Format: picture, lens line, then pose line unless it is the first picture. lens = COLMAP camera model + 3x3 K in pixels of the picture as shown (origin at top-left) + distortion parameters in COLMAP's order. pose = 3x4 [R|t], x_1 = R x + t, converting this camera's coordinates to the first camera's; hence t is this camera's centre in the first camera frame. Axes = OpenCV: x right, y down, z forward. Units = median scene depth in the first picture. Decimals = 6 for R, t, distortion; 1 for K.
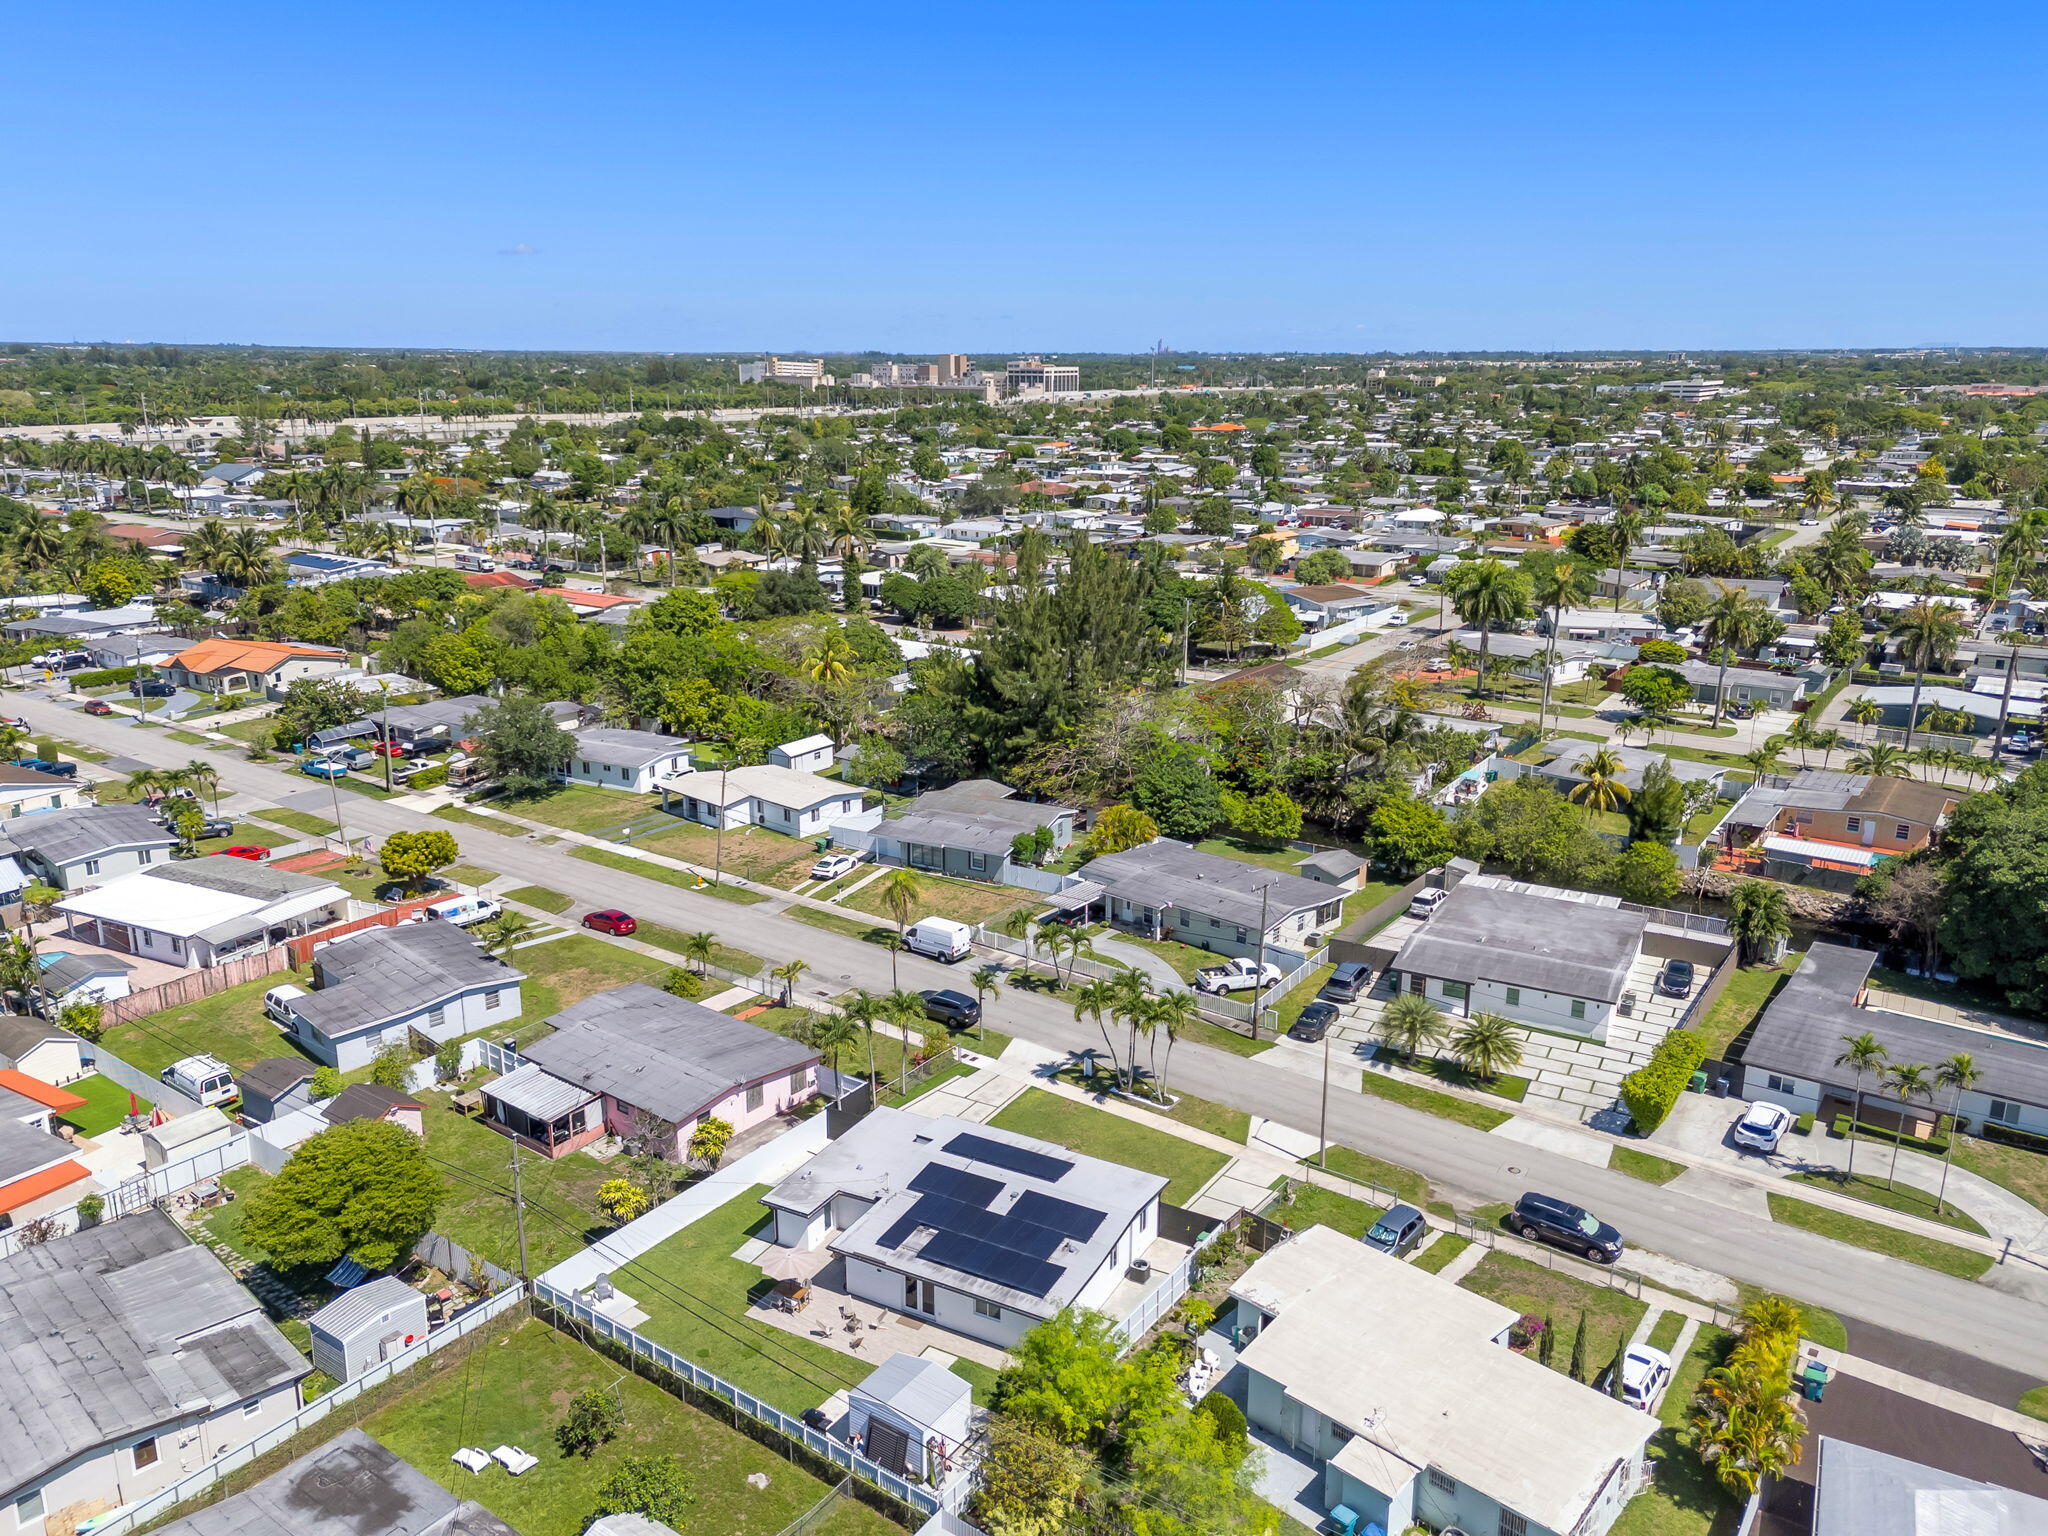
lens RADIAL K [[1509.3, 0, 1018.5], [0, 1509.3, 759.3], [0, 0, 1]] dist [0.103293, -0.076876]
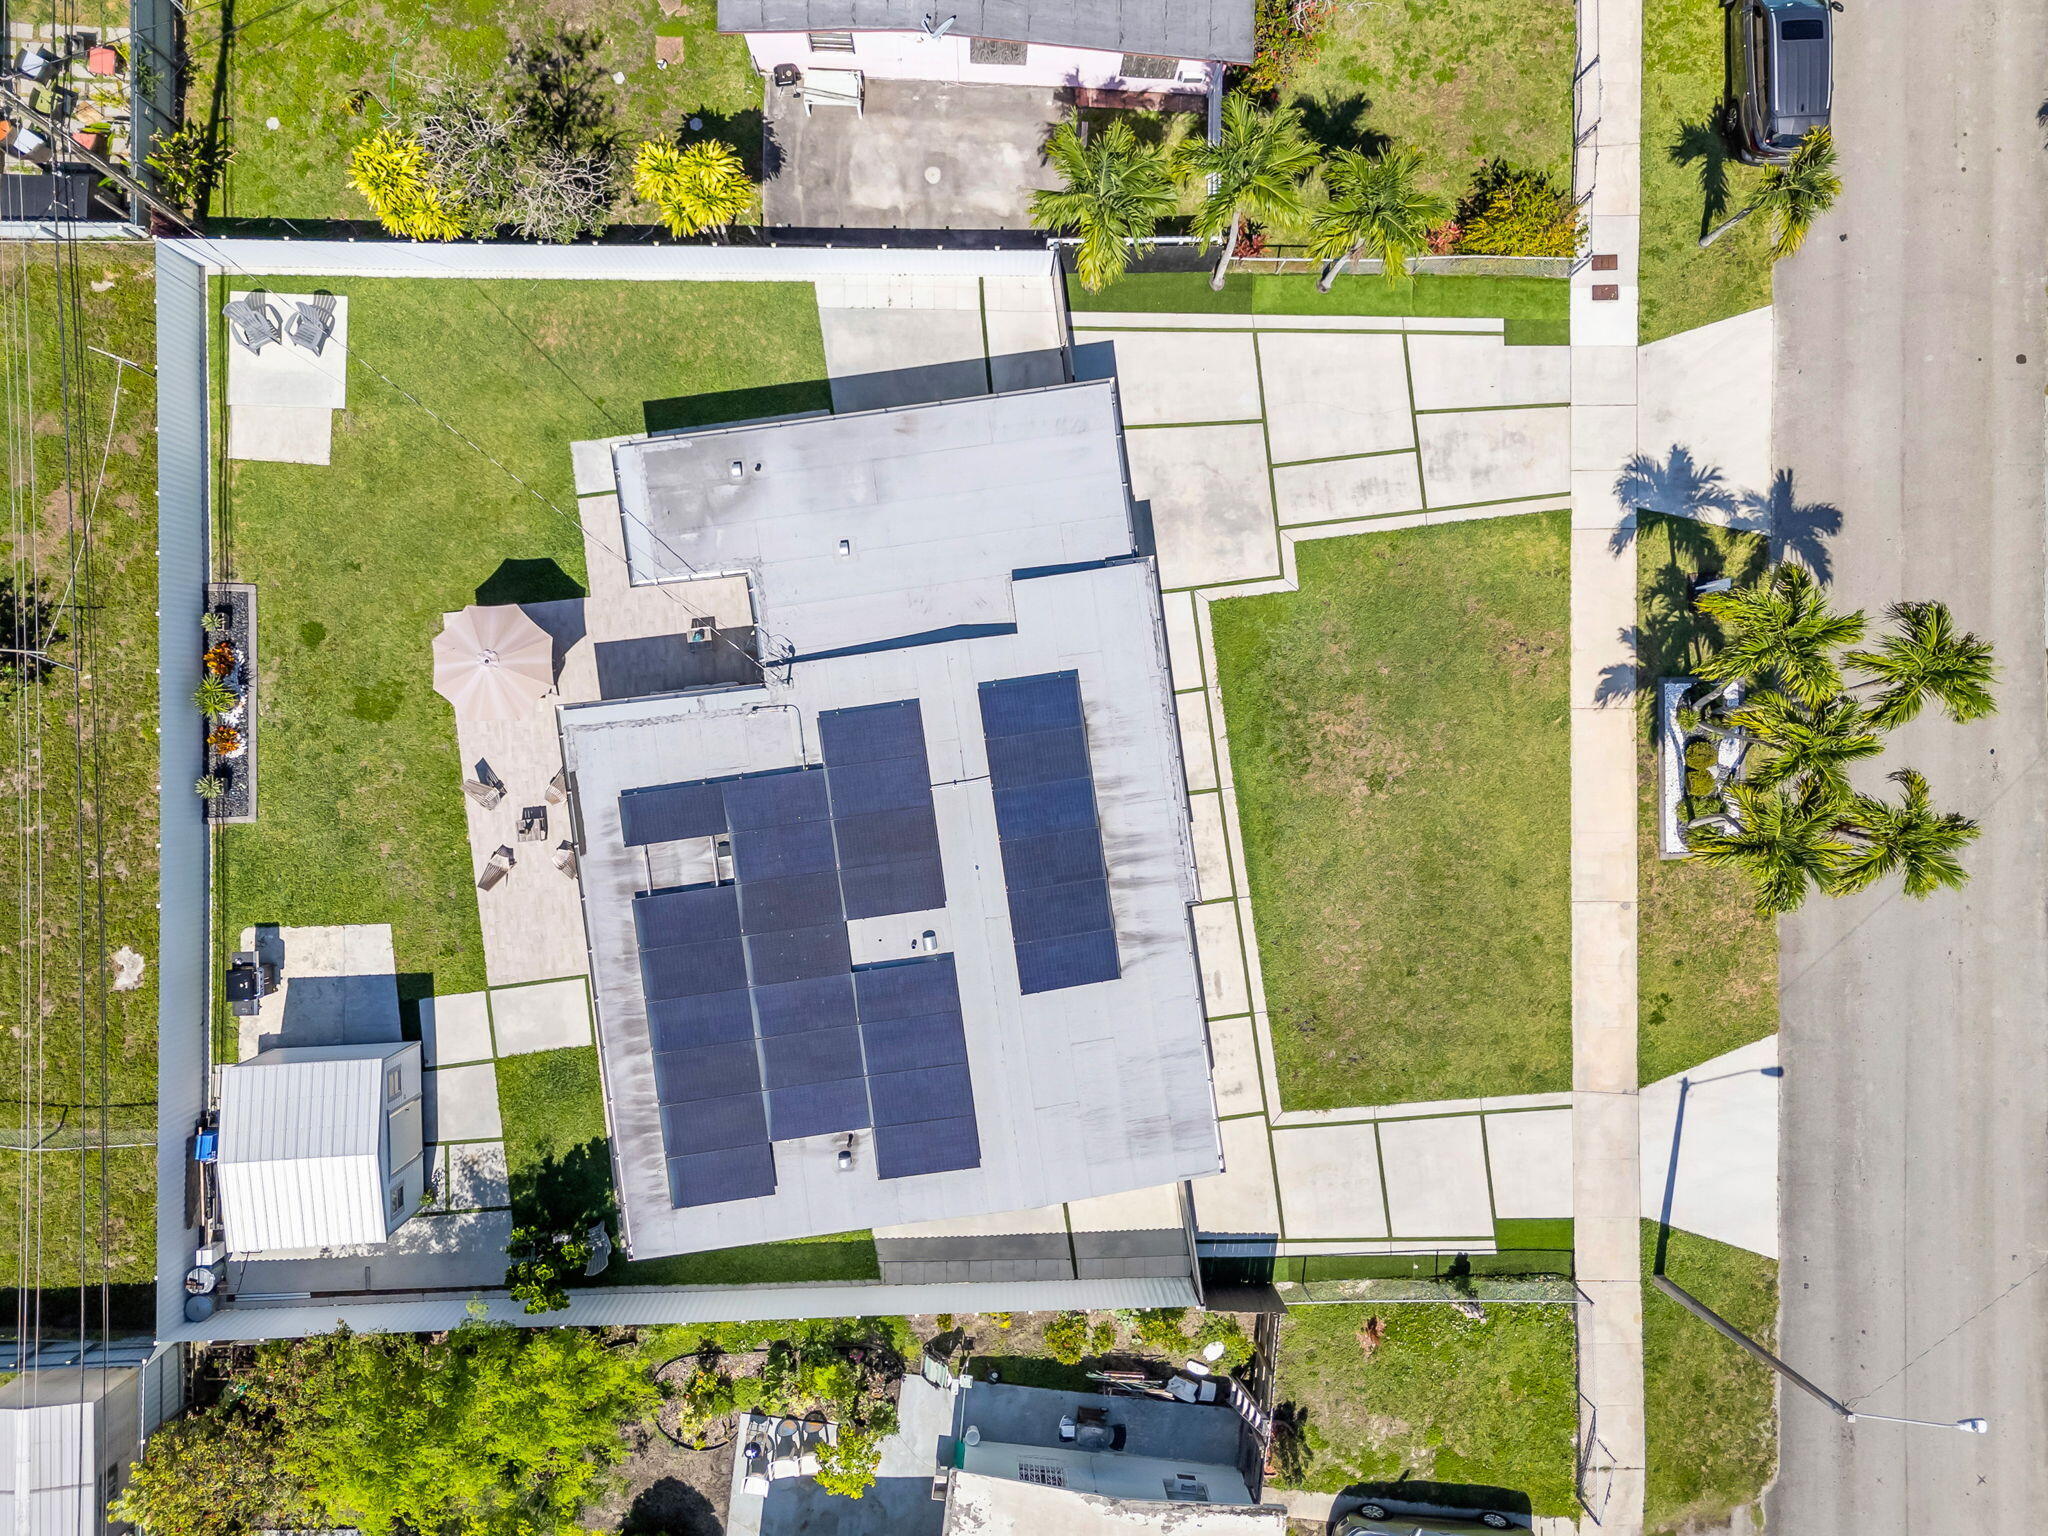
lens RADIAL K [[1509.3, 0, 1018.5], [0, 1509.3, 759.3], [0, 0, 1]] dist [0.103293, -0.076876]
pose [[0.590844, 0.806650, 0.014771, -0.023358], [-0.242287, 0.159944, 0.956930, -0.094517], [0.769545, -0.568975, 0.289943, 0.603110]]
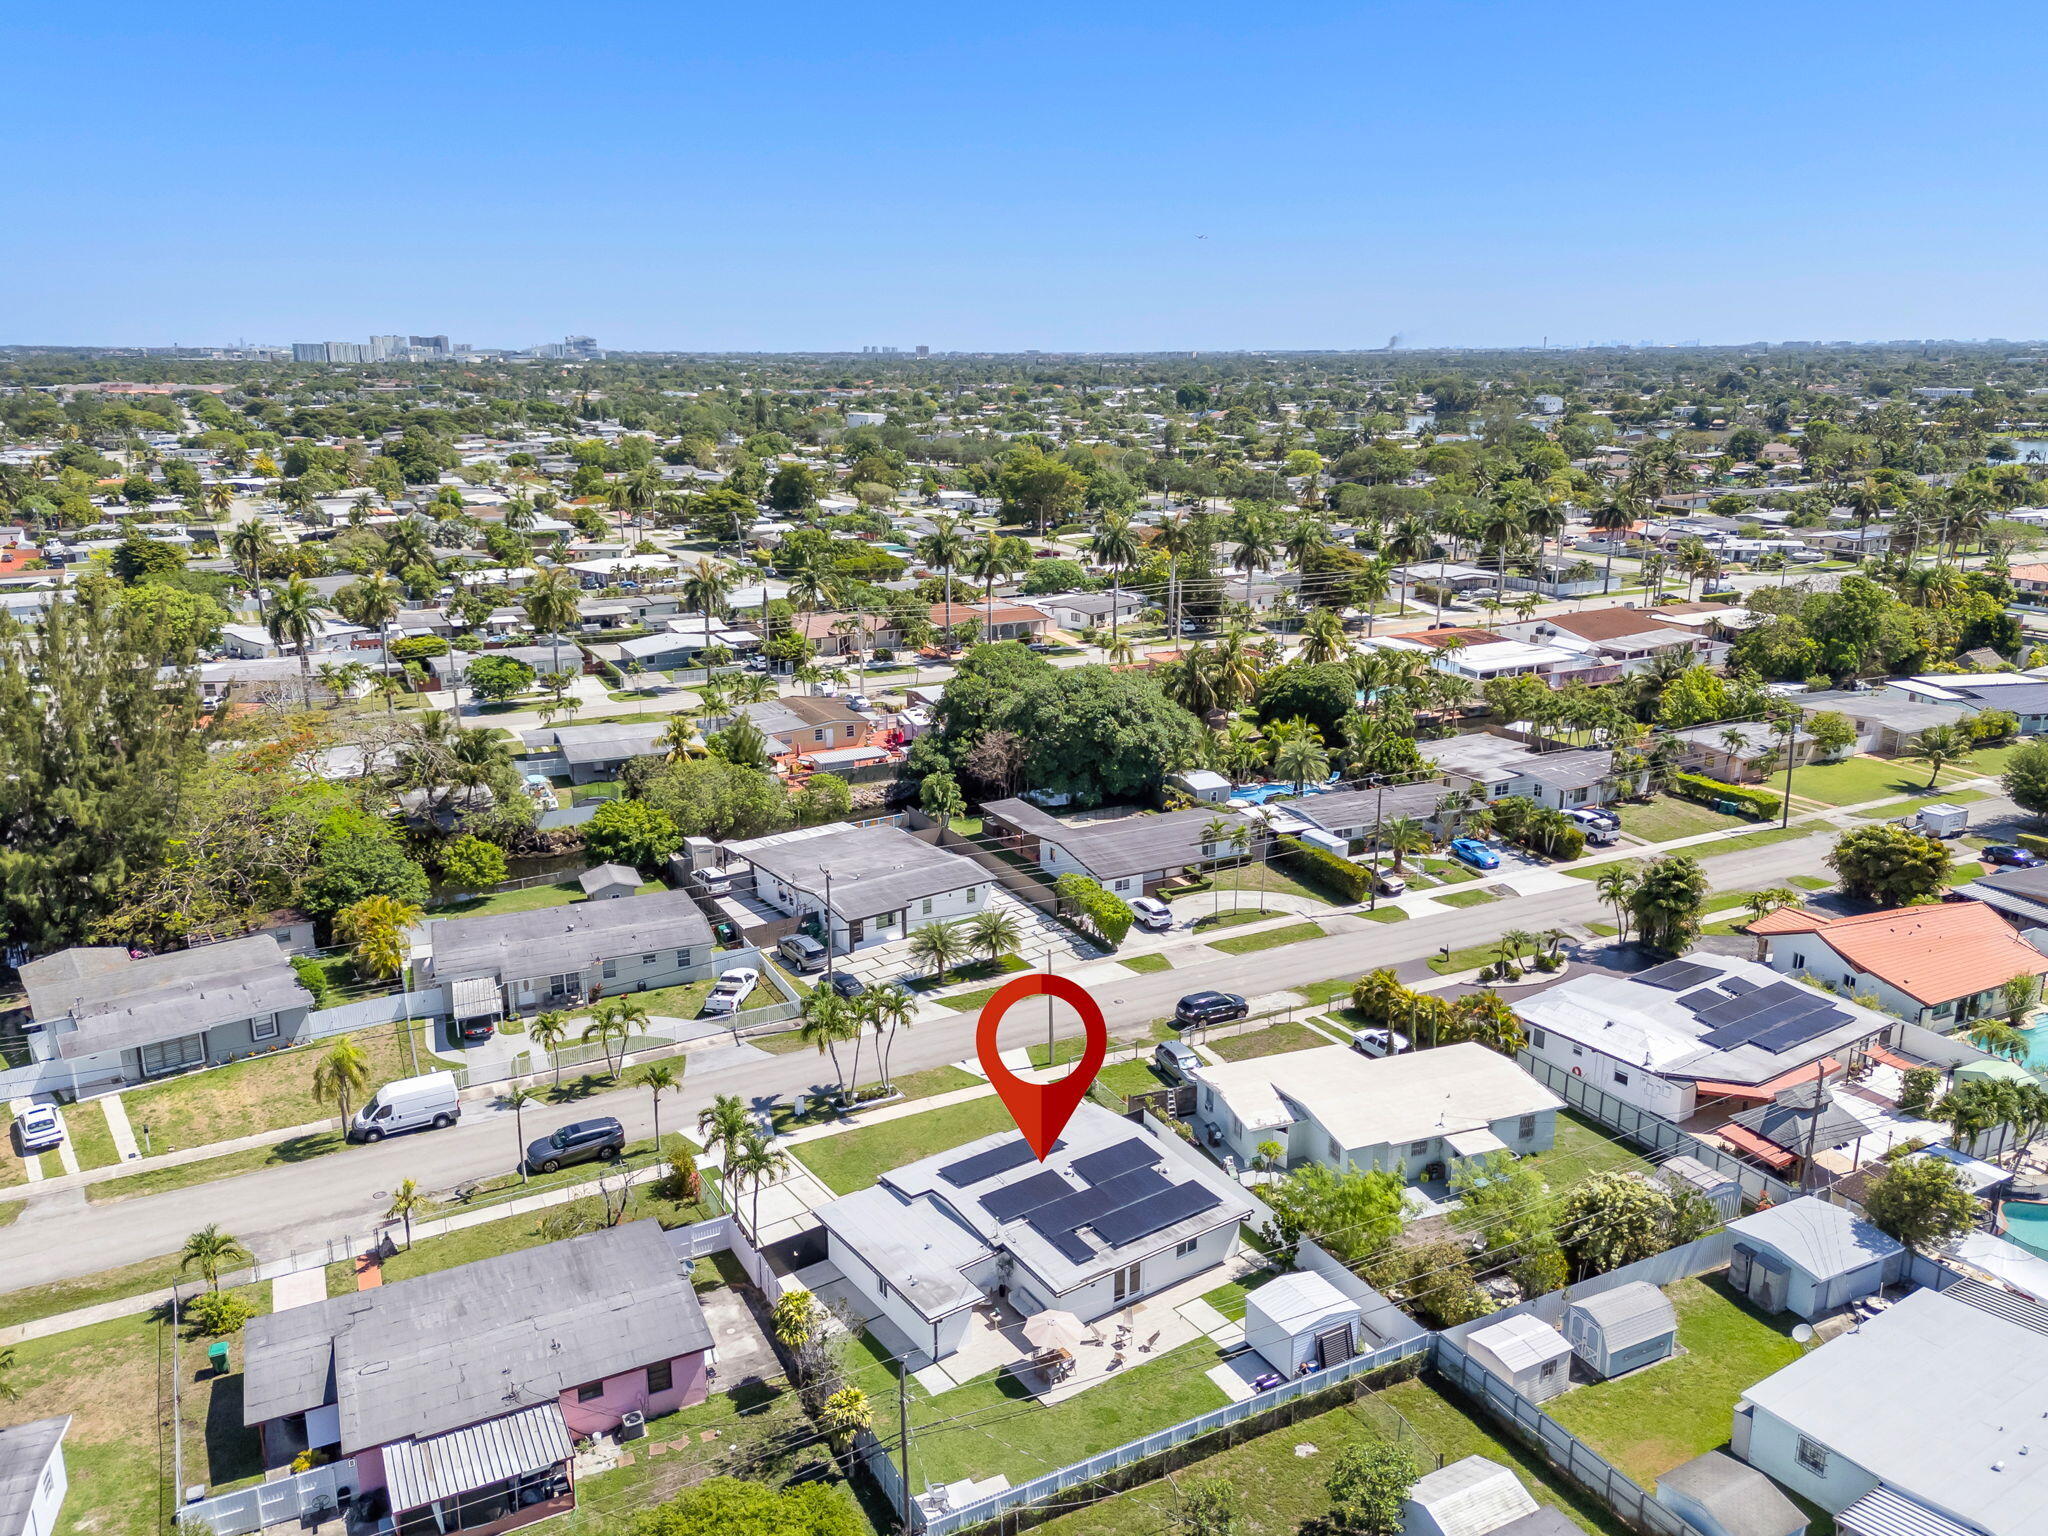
lens RADIAL K [[1598.9, 0, 1024.0], [0, 1598.9, 768.0], [0, 0, 1]] dist [0.114420, 0.000135]
pose [[0.448840, -0.247252, 0.858726, -0.572285], [0.240138, 0.958985, 0.150604, -0.093731], [-0.860742, 0.138616, 0.489805, 0.300832]]
